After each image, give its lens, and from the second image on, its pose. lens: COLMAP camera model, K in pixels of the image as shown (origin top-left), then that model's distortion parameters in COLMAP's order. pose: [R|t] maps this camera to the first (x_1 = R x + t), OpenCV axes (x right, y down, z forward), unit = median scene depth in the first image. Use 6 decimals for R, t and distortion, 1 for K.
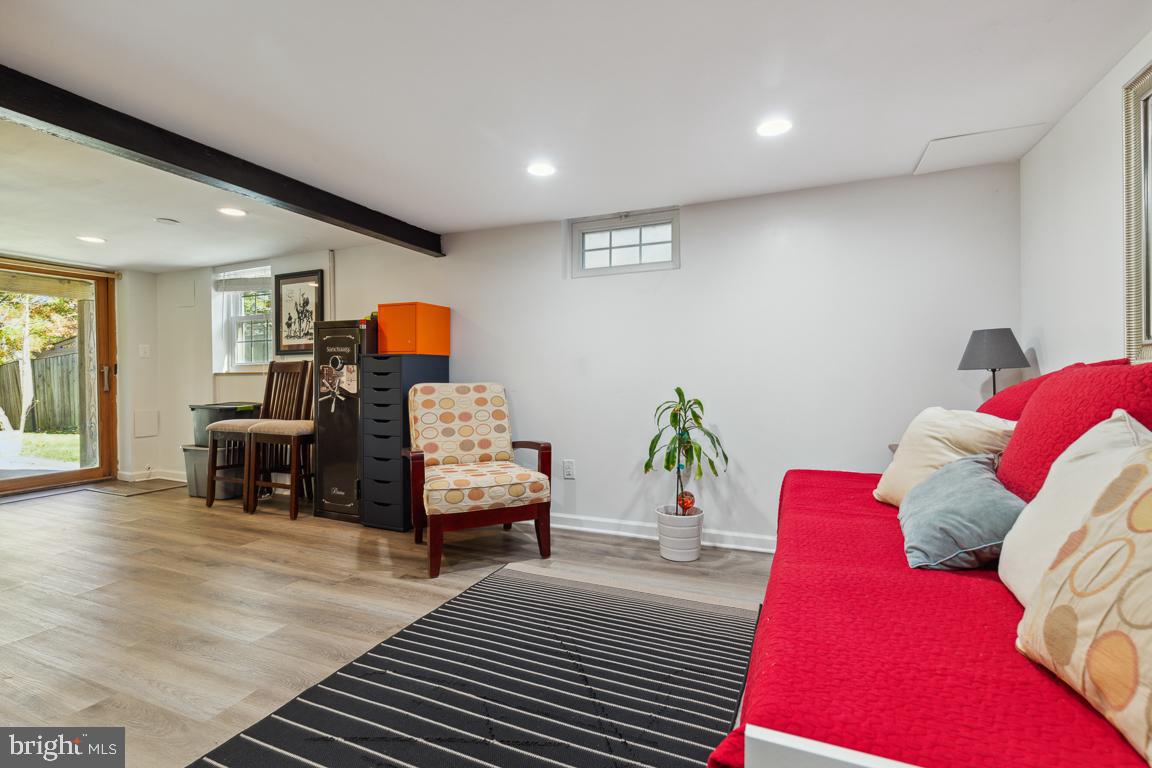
lens RADIAL K [[525.4, 0, 568.7], [0, 525.4, 381.3], [0, 0, 1]] dist [0.009215, 0.000107]
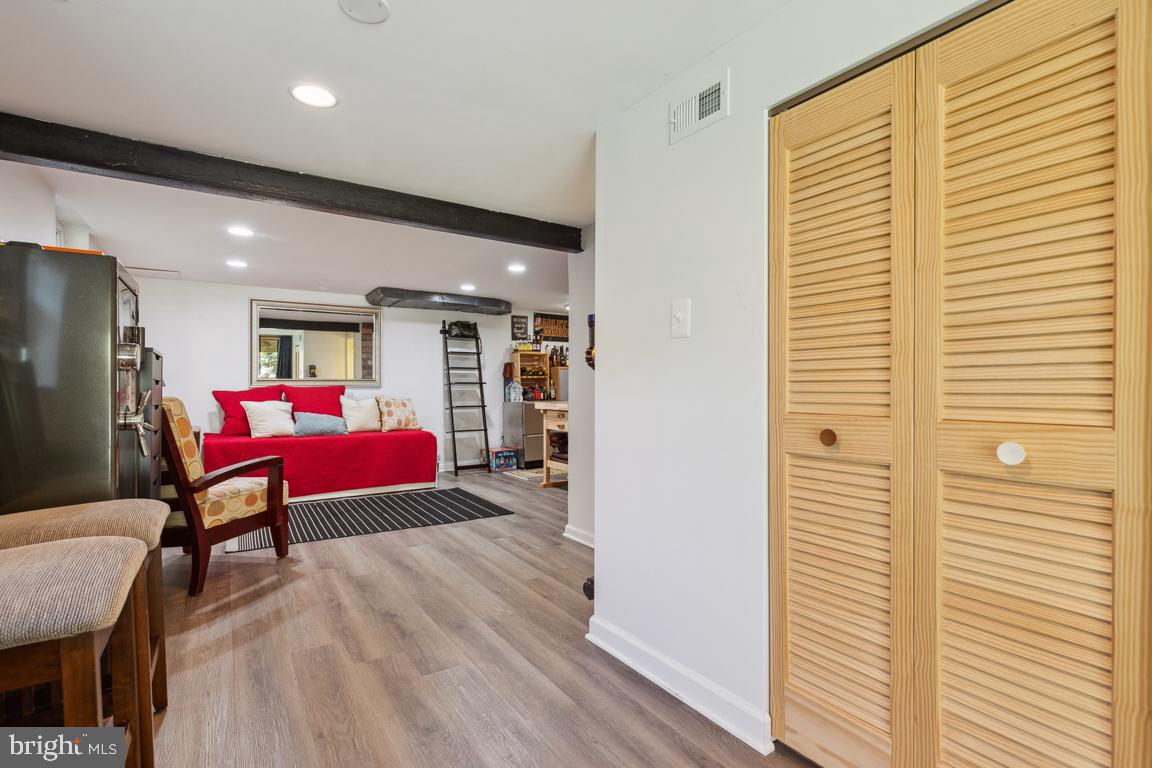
lens RADIAL K [[525.4, 0, 568.7], [0, 525.4, 381.3], [0, 0, 1]] dist [0.009215, 0.000107]
pose [[-0.831920, 0.016713, 0.554644, -1.417855], [0.011441, 0.999850, -0.012967, -0.000405], [-0.554777, -0.004442, -0.831987, 1.589380]]
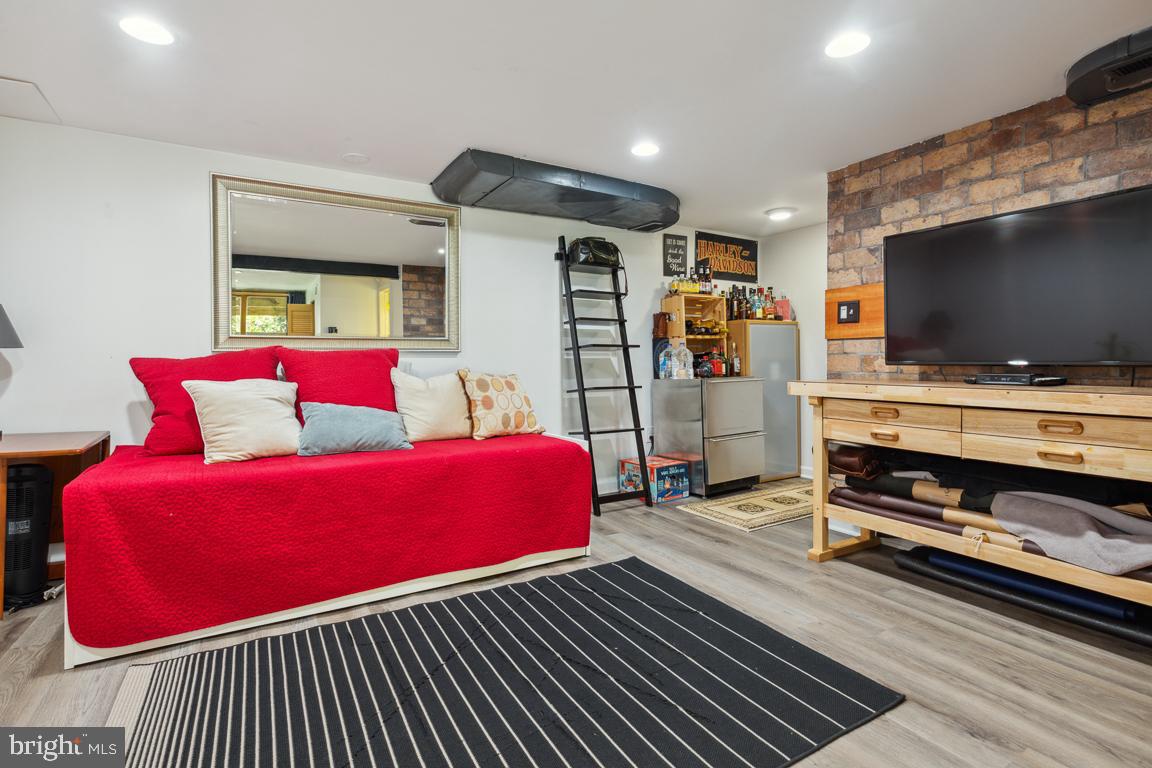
lens RADIAL K [[550.4, 0, 580.4], [0, 550.4, 363.5], [0, 0, 1]] dist [0.009893, 0.000173]
pose [[-0.815192, 0.007054, 0.579148, -0.485077], [0.011851, 0.999920, 0.004503, 0.008476], [-0.579070, 0.010535, -0.815210, 1.054045]]
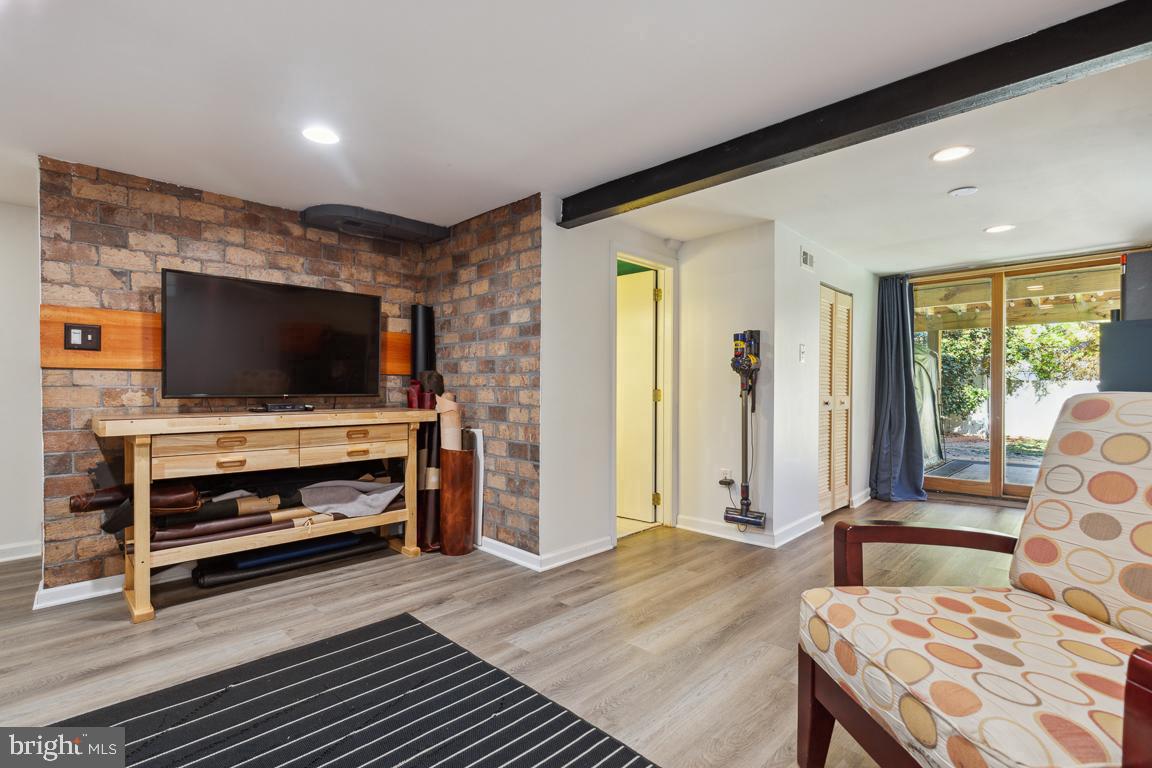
lens RADIAL K [[540.4, 0, 576.9], [0, 540.4, 394.1], [0, 0, 1]] dist [0.005948, 0.000460]
pose [[-0.367161, 0.014921, -0.930038, 0.293668], [0.000833, 0.999876, 0.015712, -0.000360], [0.930157, 0.004994, -0.367128, 0.957679]]
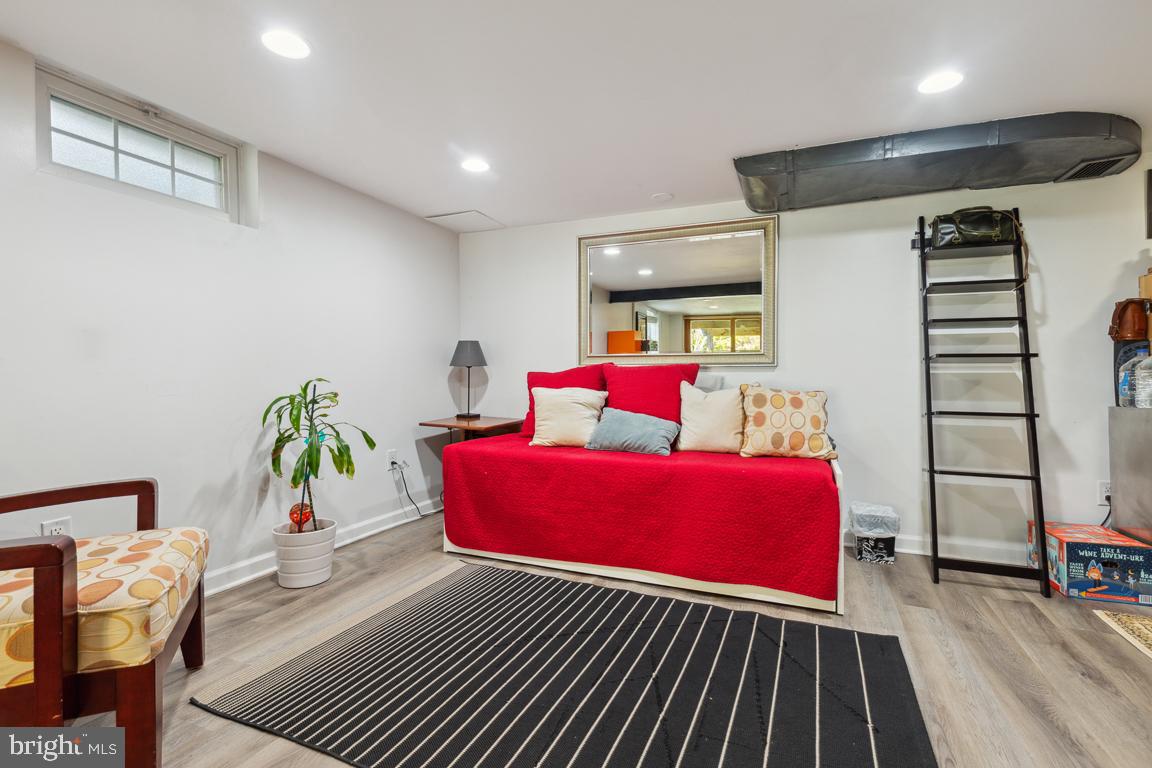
lens RADIAL K [[546.4, 0, 574.4], [0, 546.4, 376.7], [0, 0, 1]] dist [0.005238, 0.000349]
pose [[-0.012134, 0.005158, 0.999913, -0.725212], [0.000952, 0.999986, -0.005147, 0.013976], [-0.999926, 0.000889, -0.012139, 0.632725]]
